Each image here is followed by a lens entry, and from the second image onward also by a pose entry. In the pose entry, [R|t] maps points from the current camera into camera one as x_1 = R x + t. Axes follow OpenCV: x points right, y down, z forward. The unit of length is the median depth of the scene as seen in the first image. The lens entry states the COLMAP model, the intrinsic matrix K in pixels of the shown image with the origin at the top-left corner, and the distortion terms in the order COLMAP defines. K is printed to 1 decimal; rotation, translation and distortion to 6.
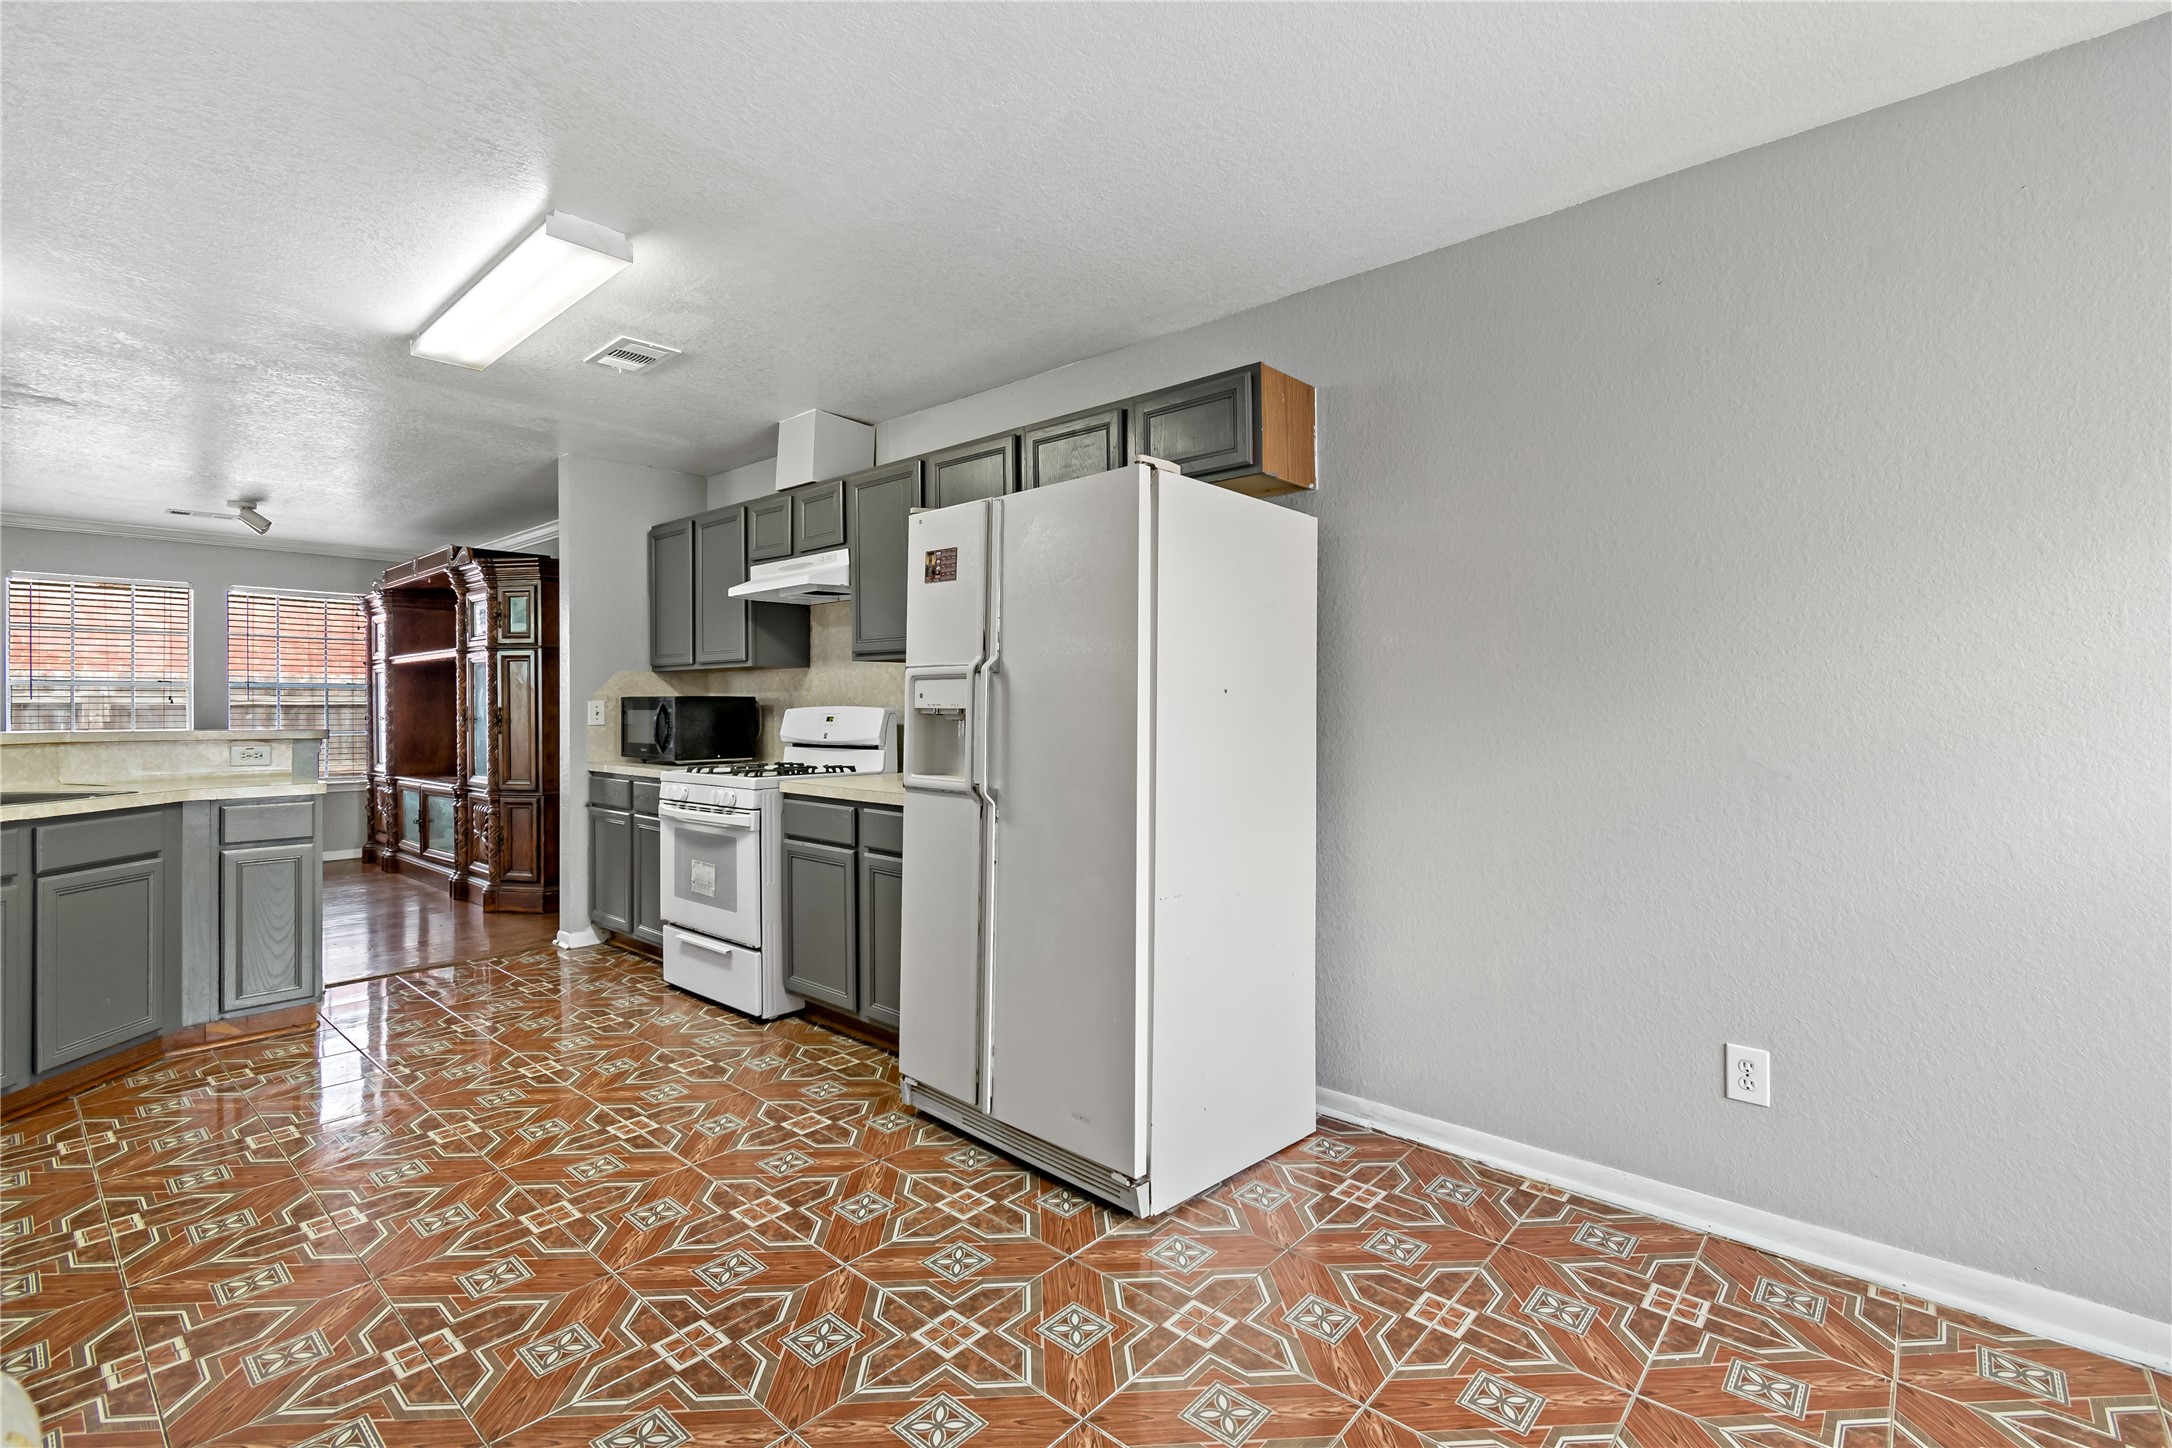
lens RADIAL K [[973.7, 0, 1092.8], [0, 973.7, 712.2], [0, 0, 1]] dist [0.003168, -0.003769]
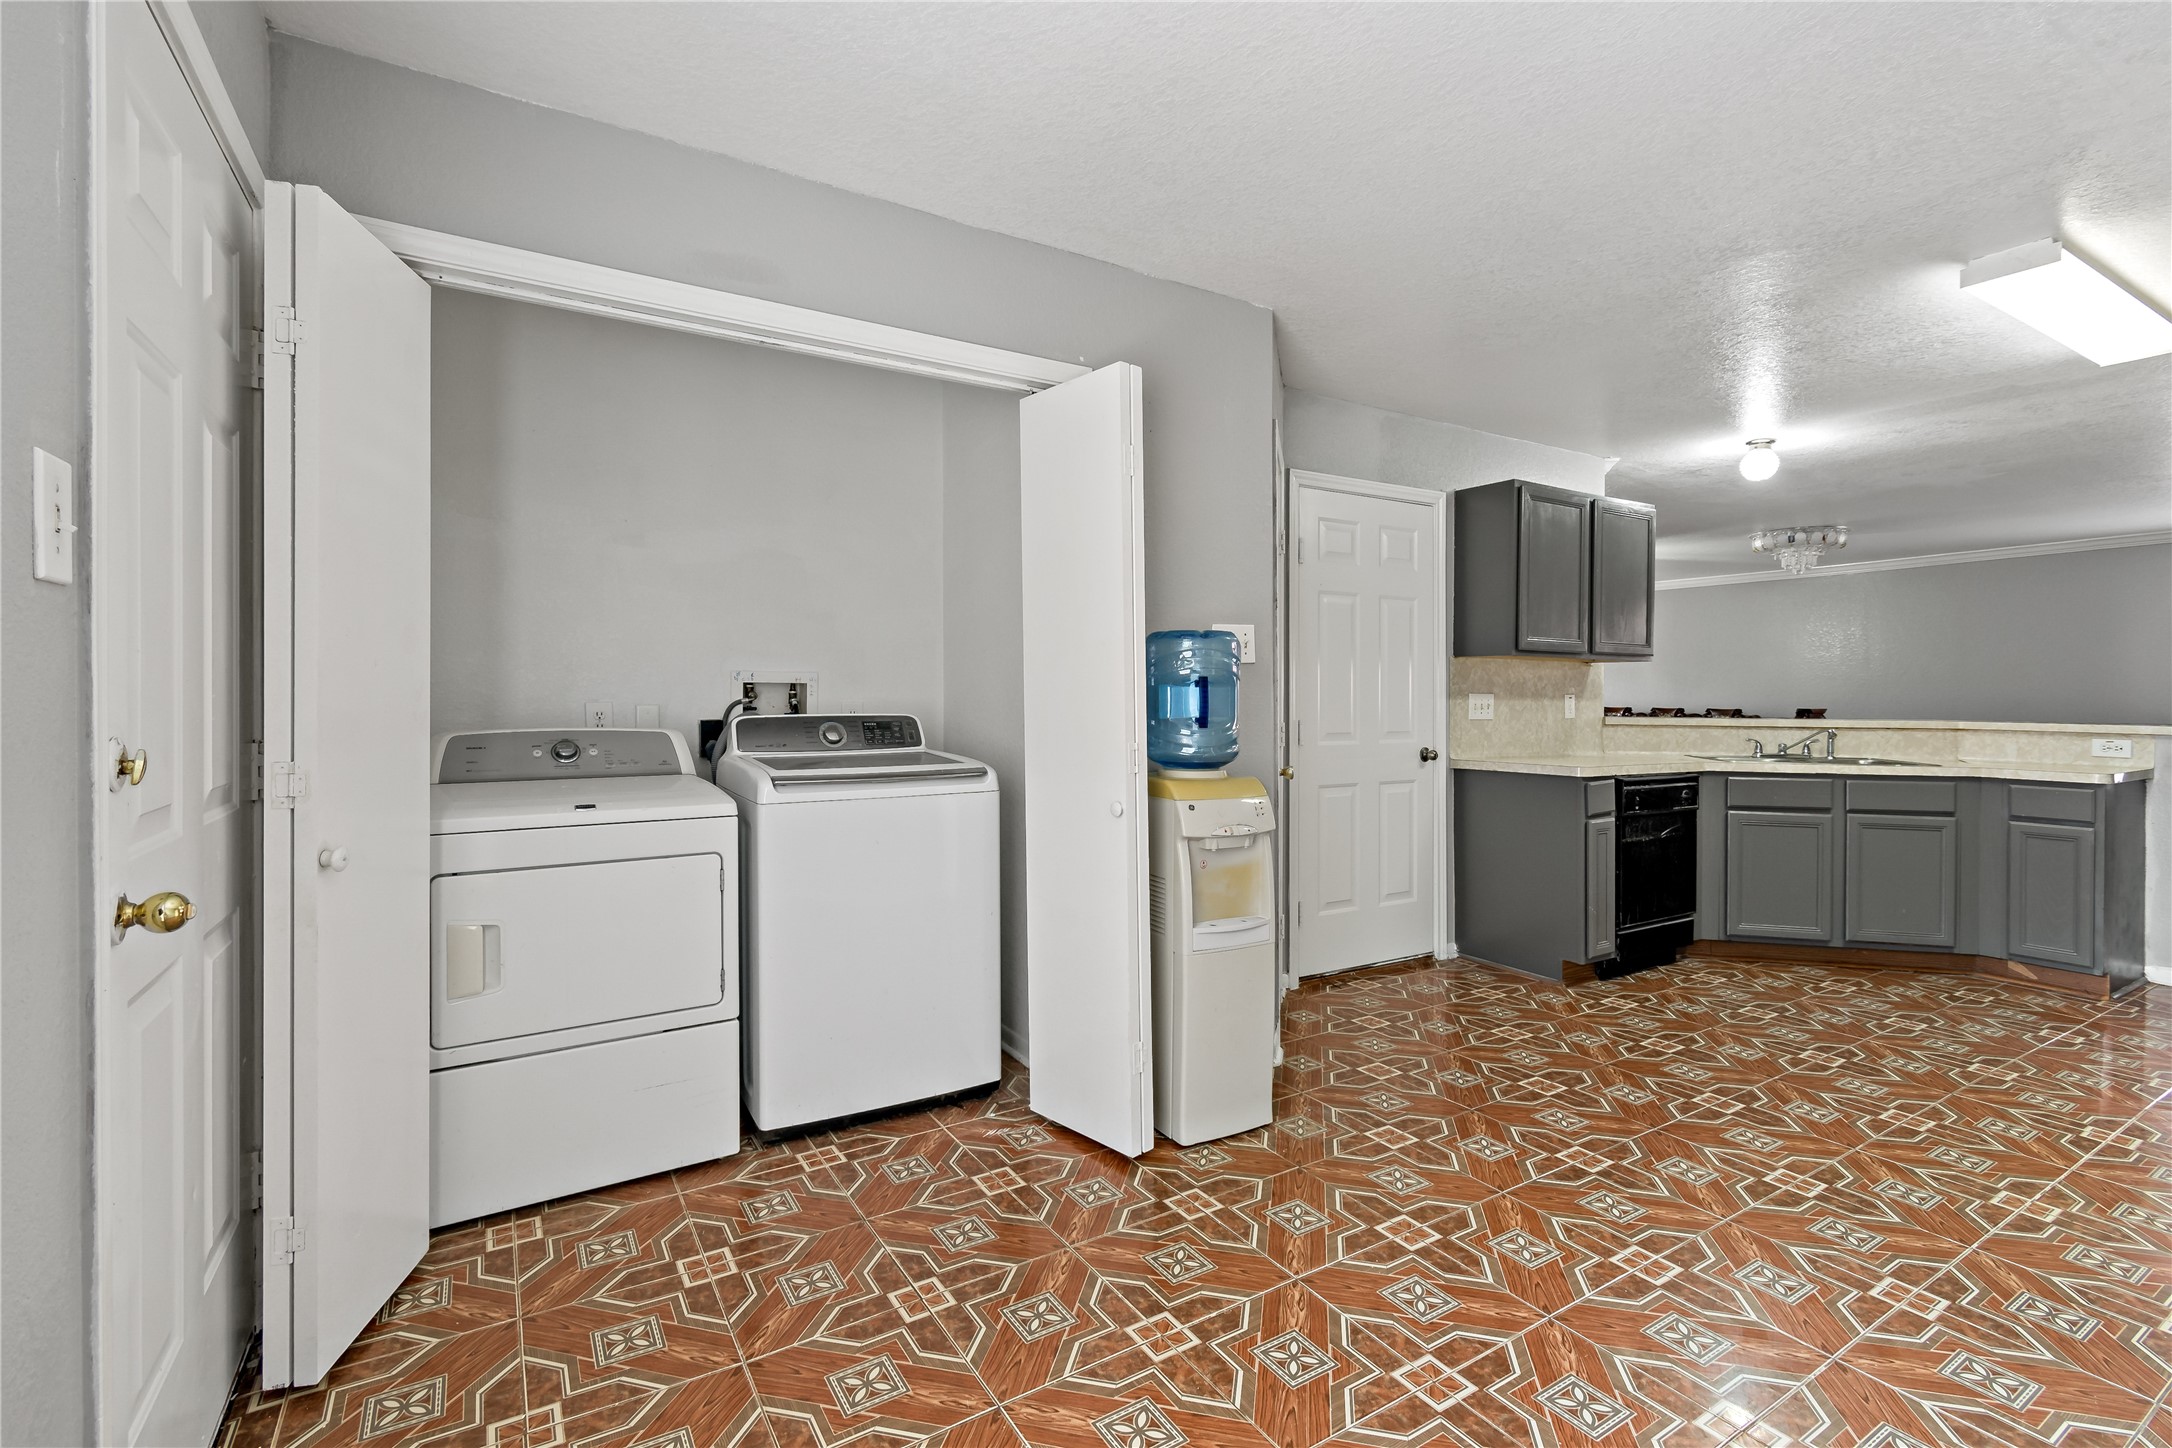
lens RADIAL K [[973.7, 0, 1067.8], [0, 973.7, 679.2], [0, 0, 1]] dist [0.003168, -0.003769]
pose [[-0.309964, -0.019863, -0.950541, 0.465298], [-0.012751, 0.999779, -0.016734, 0.000716], [0.950663, 0.006933, -0.310149, 0.187075]]
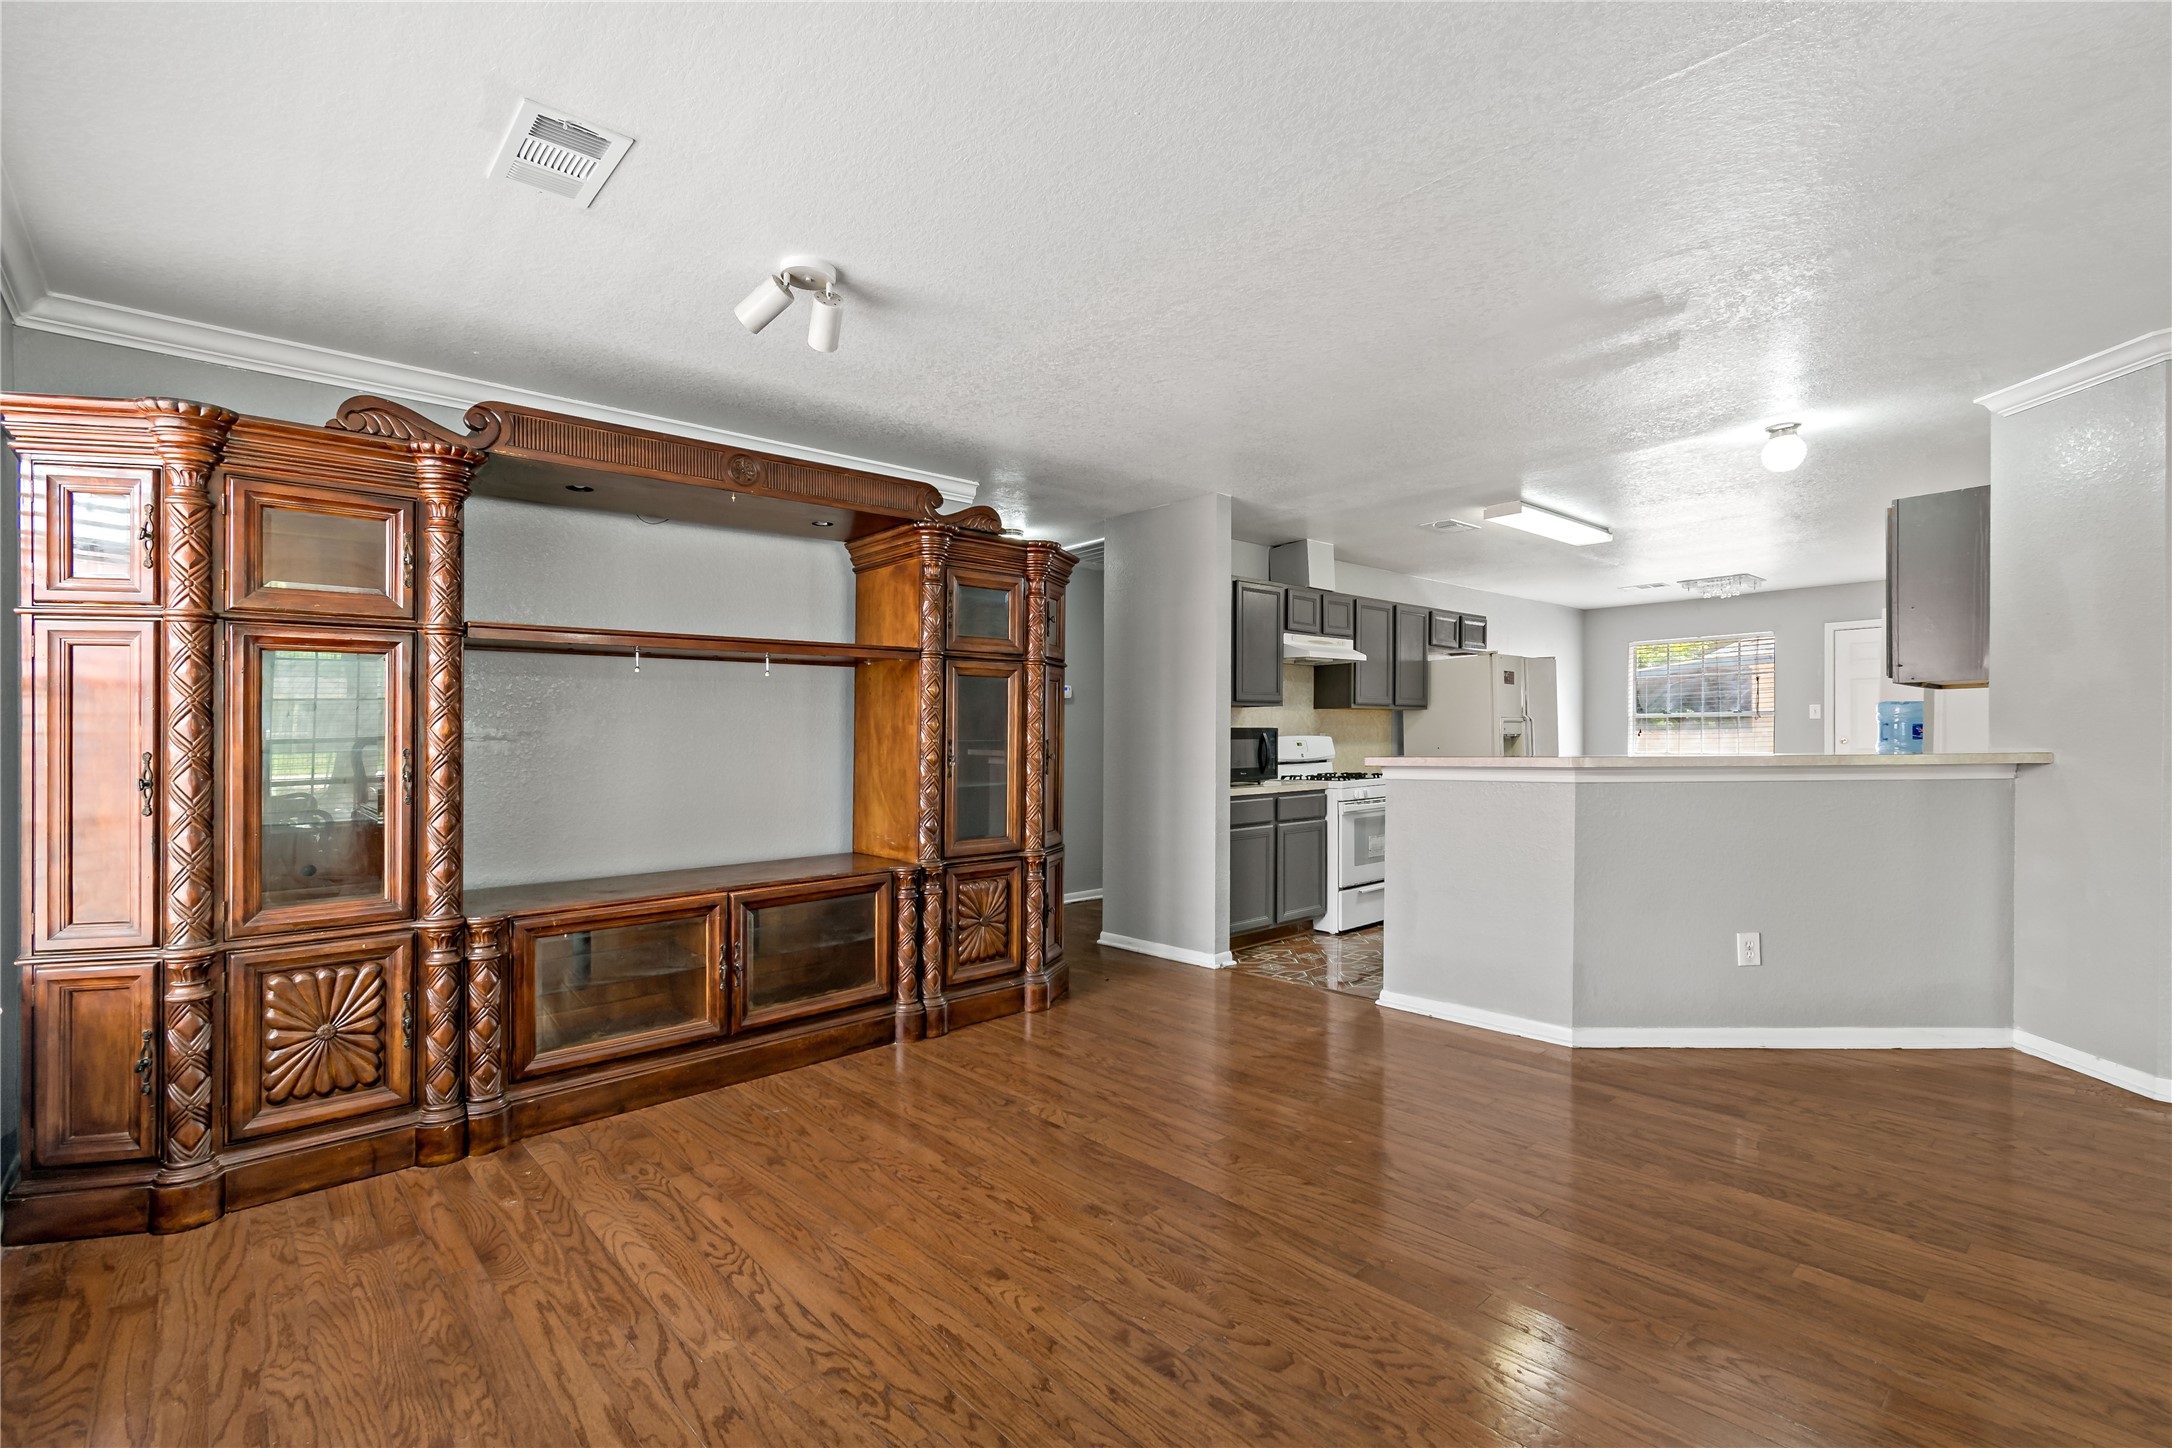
lens RADIAL K [[973.7, 0, 1102.6], [0, 973.7, 728.7], [0, 0, 1]] dist [0.003168, -0.003769]
pose [[0.108807, 0.007460, 0.994035, -1.663661], [0.017340, 0.999805, -0.009401, -0.007169], [-0.993912, 0.018260, 0.108657, 1.064302]]
